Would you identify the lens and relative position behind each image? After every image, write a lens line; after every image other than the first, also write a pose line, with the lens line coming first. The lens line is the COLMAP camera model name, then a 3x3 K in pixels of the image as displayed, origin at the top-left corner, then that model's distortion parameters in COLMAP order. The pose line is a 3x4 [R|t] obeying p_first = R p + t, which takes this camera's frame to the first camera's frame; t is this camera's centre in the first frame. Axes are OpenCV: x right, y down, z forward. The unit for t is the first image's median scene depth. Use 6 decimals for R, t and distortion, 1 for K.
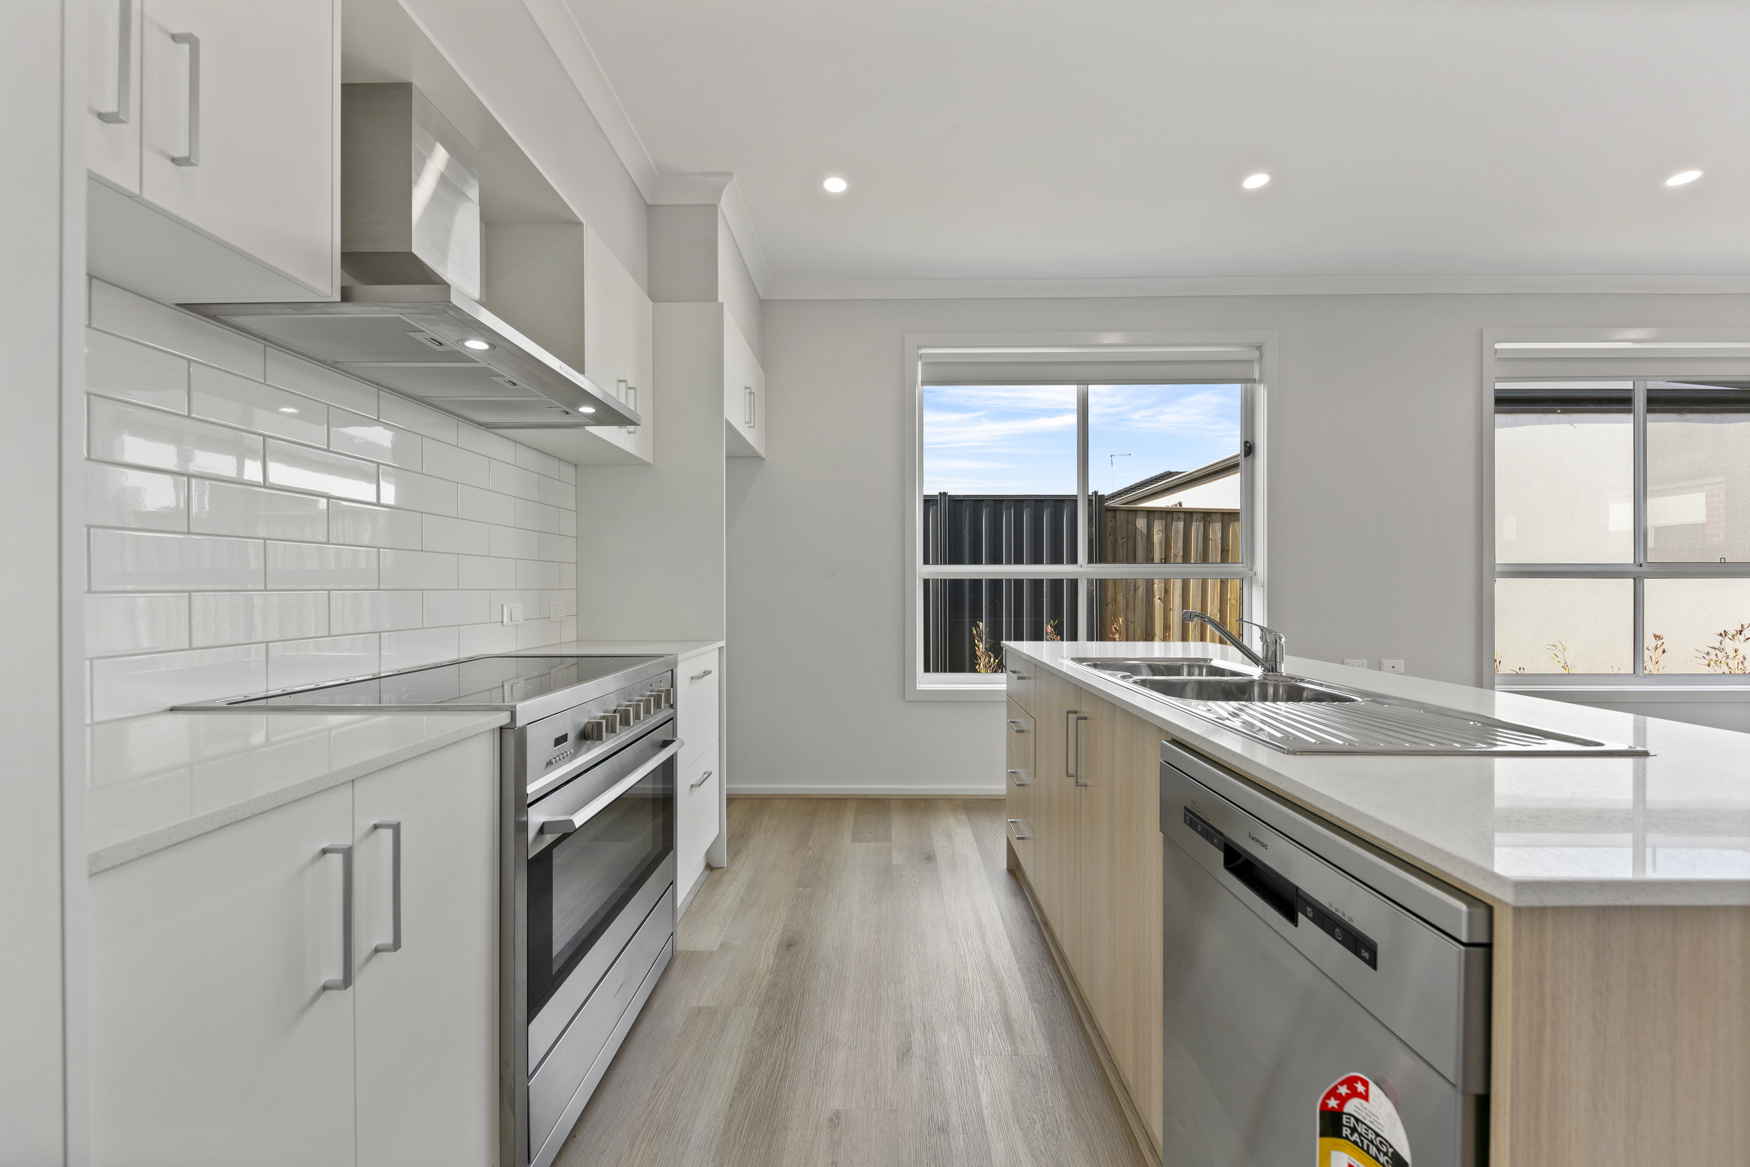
lens RADIAL K [[696.8, 0, 880.1], [0, 696.8, 589.5], [0, 0, 1]] dist [0.001226, 0.000008]
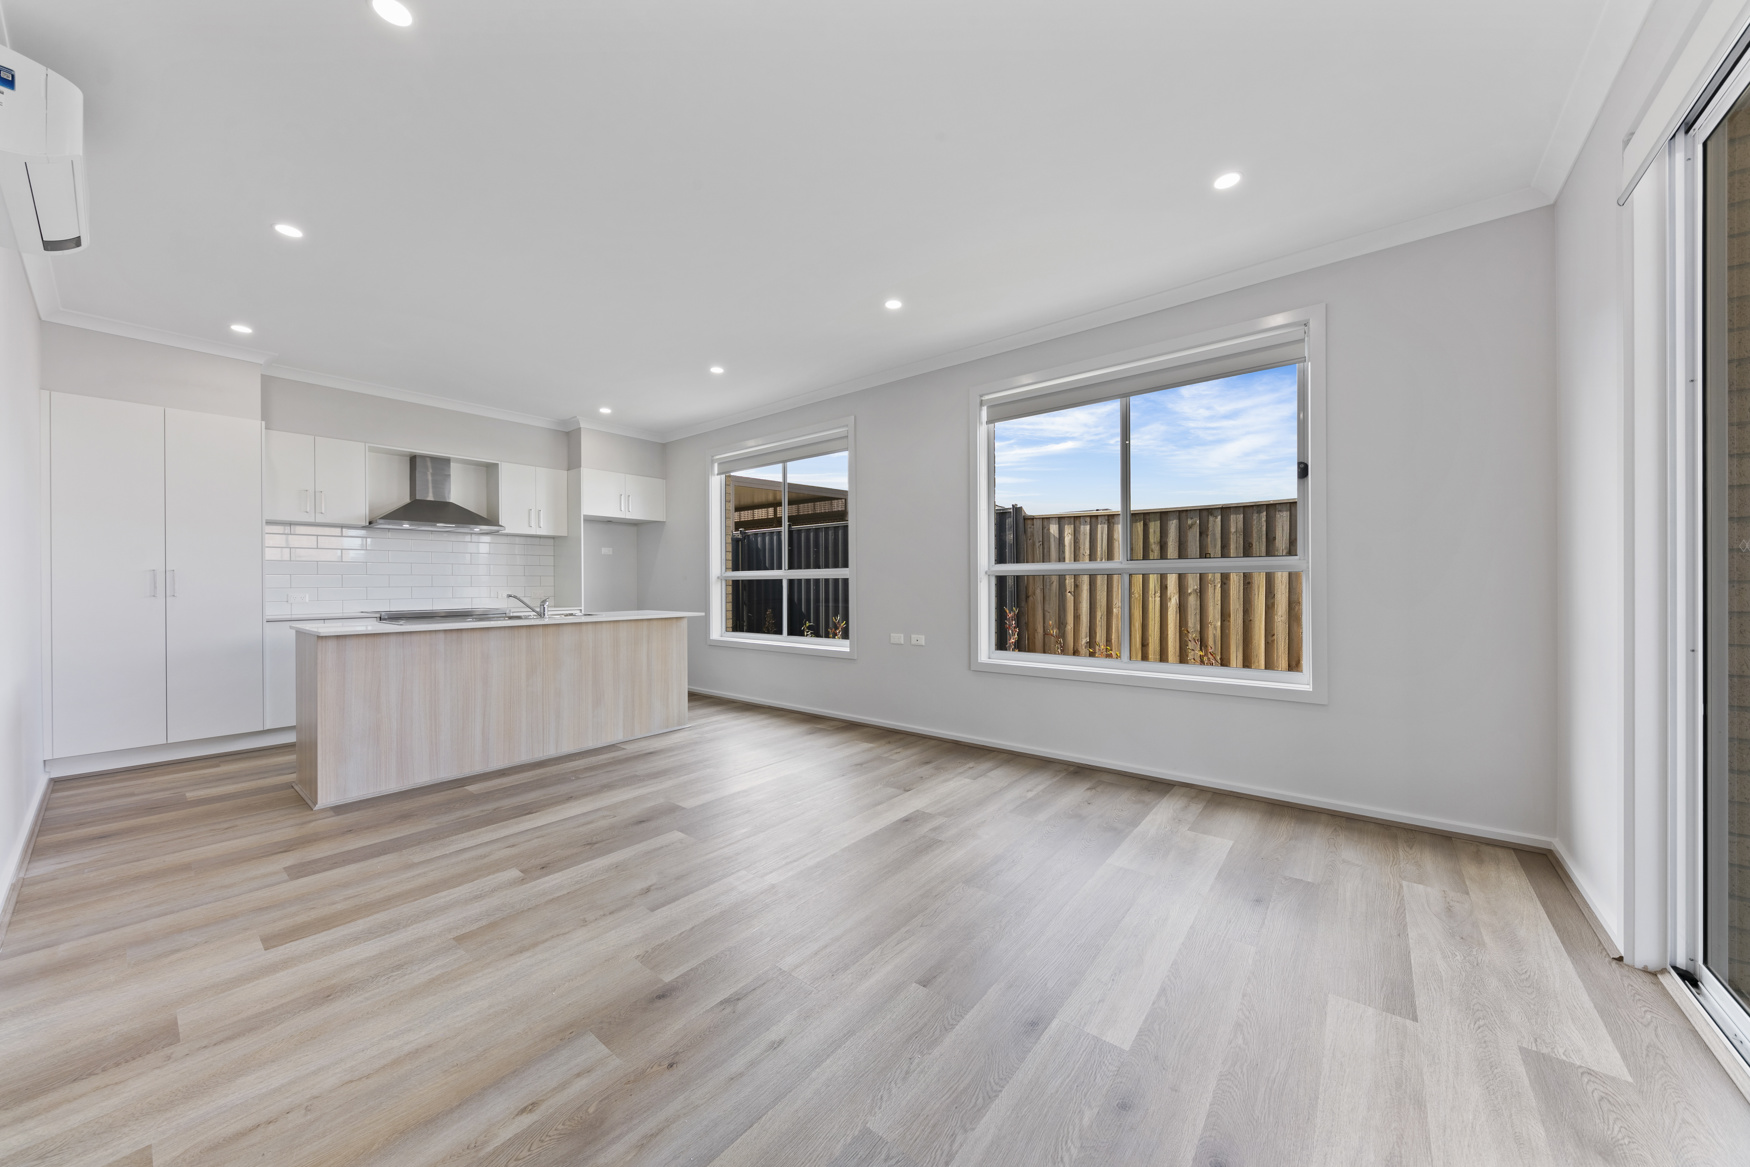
lens RADIAL K [[610.6, 0, 873.4], [0, 610.6, 585.0], [0, 0, 1]] dist [-0.000932, -0.000030]
pose [[0.778280, -0.003686, -0.627906, 0.786217], [0.003927, 0.999992, -0.001003, 0.001020], [0.627905, -0.001685, 0.778289, -0.002876]]
